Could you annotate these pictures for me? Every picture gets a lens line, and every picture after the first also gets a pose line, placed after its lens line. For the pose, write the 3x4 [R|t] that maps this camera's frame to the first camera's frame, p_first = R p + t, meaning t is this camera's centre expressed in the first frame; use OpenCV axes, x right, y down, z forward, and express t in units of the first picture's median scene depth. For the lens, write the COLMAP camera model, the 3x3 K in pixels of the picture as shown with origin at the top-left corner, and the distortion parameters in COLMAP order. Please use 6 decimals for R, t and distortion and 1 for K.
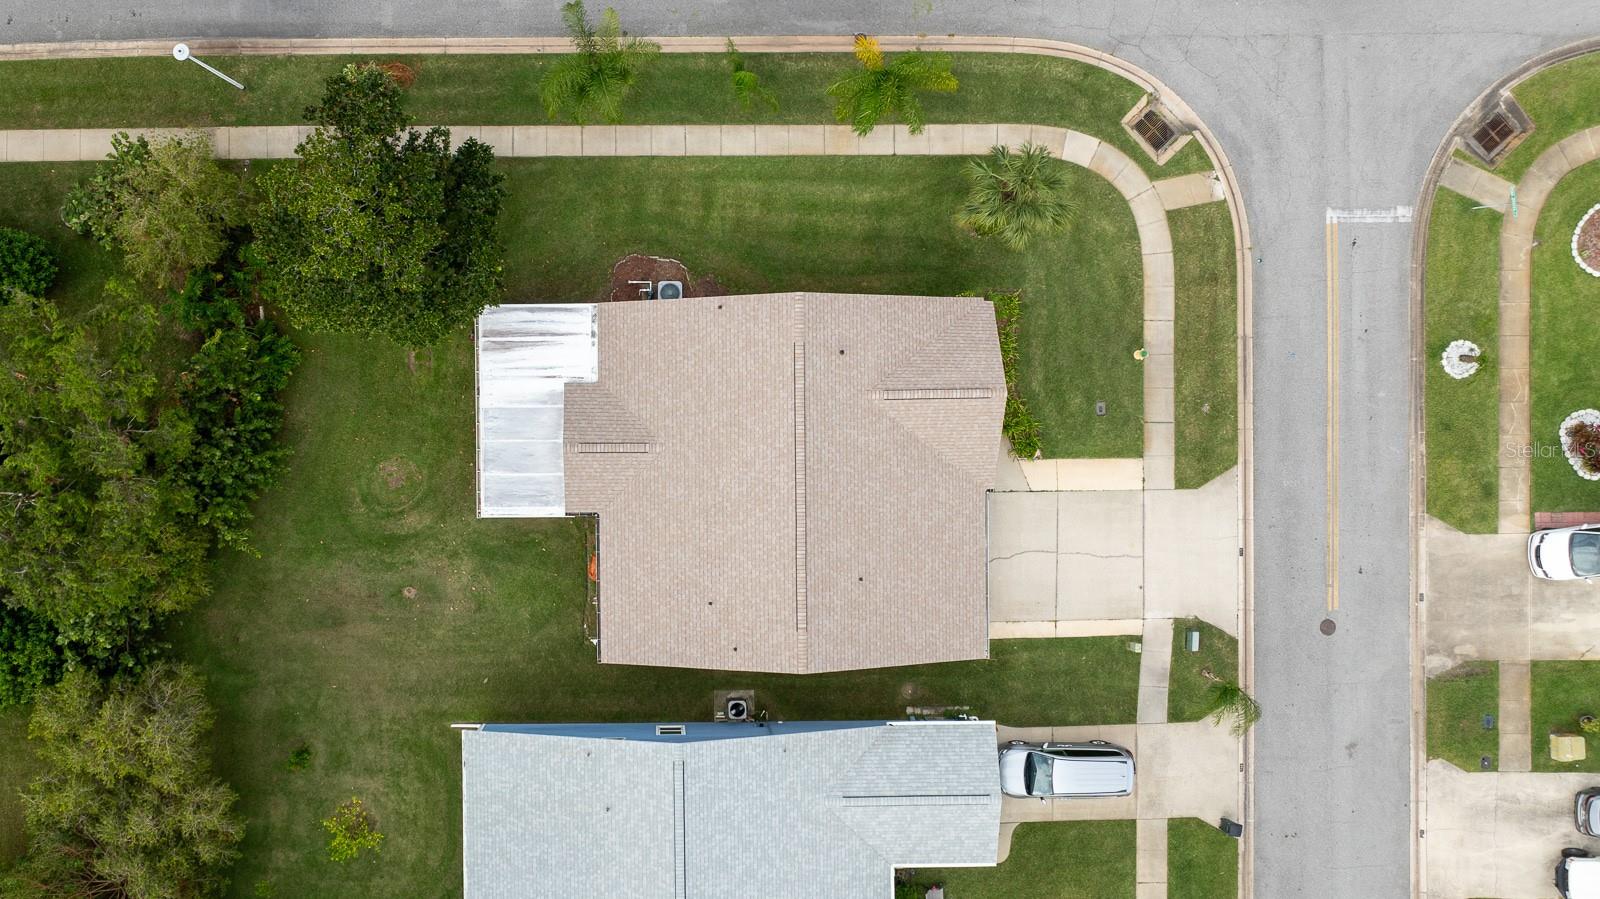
lens RADIAL K [[1129.9, 0, 655.0], [0, 1129.9, 421.4], [0, 0, 1]] dist [-0.009584, 0.000066]
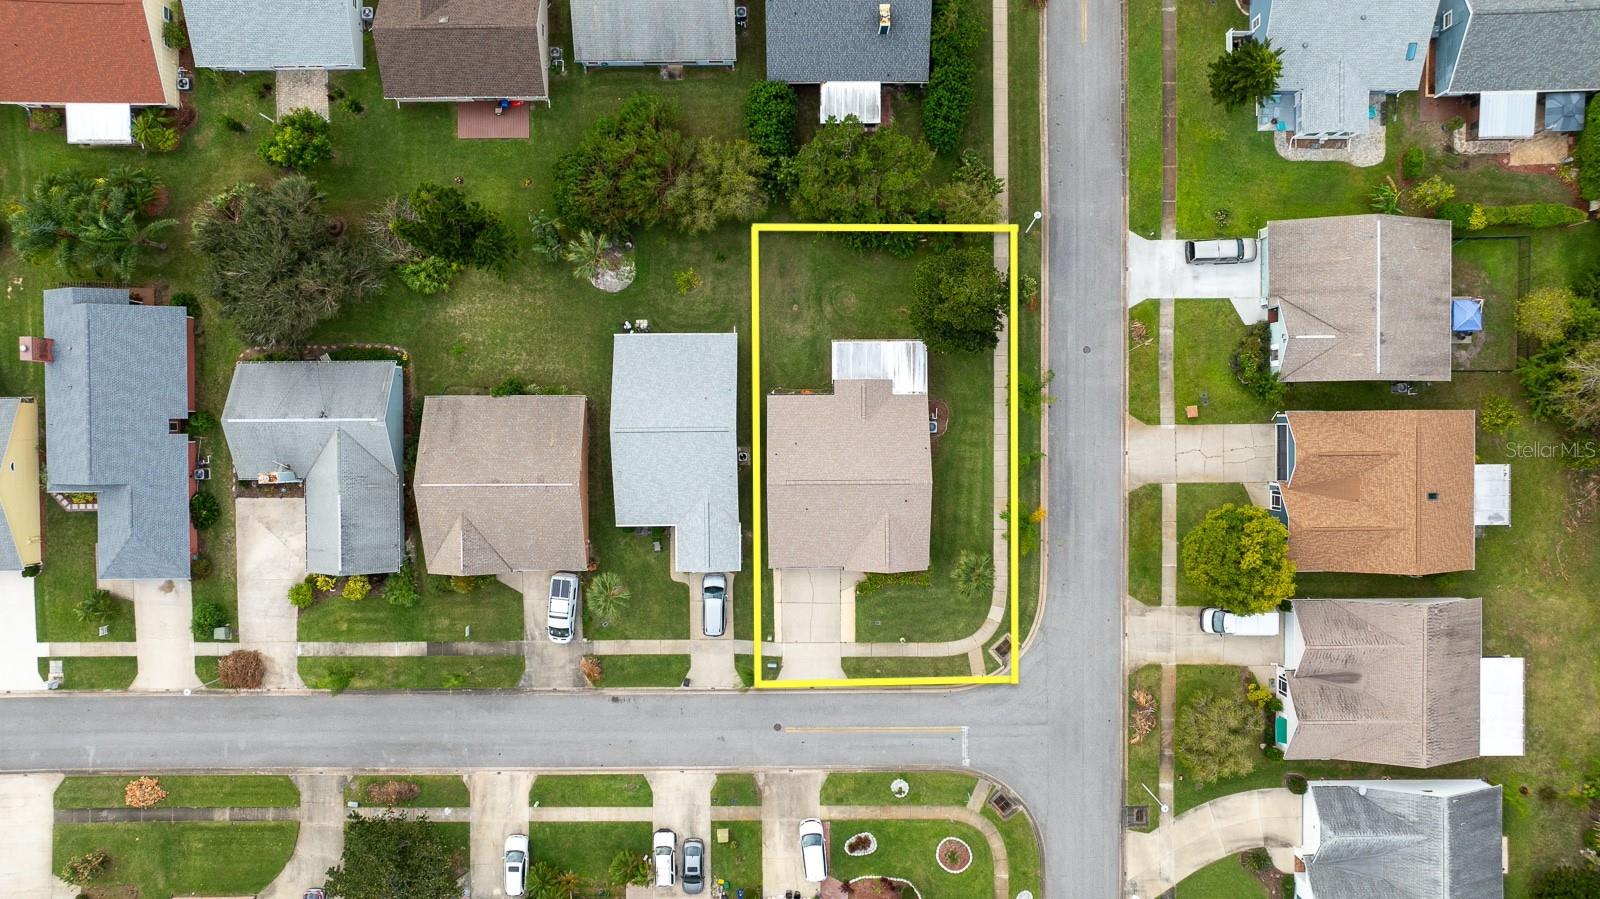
lens RADIAL K [[1119.8, 0, 800.0], [0, 1119.8, 449.5], [0, 0, 1]] dist [-0.002476, 0.000717]
pose [[-0.004613, 0.999966, 0.006825, 0.043076], [-0.999922, -0.004533, -0.011638, 0.168287], [-0.011606, -0.006878, 0.999909, -1.181094]]
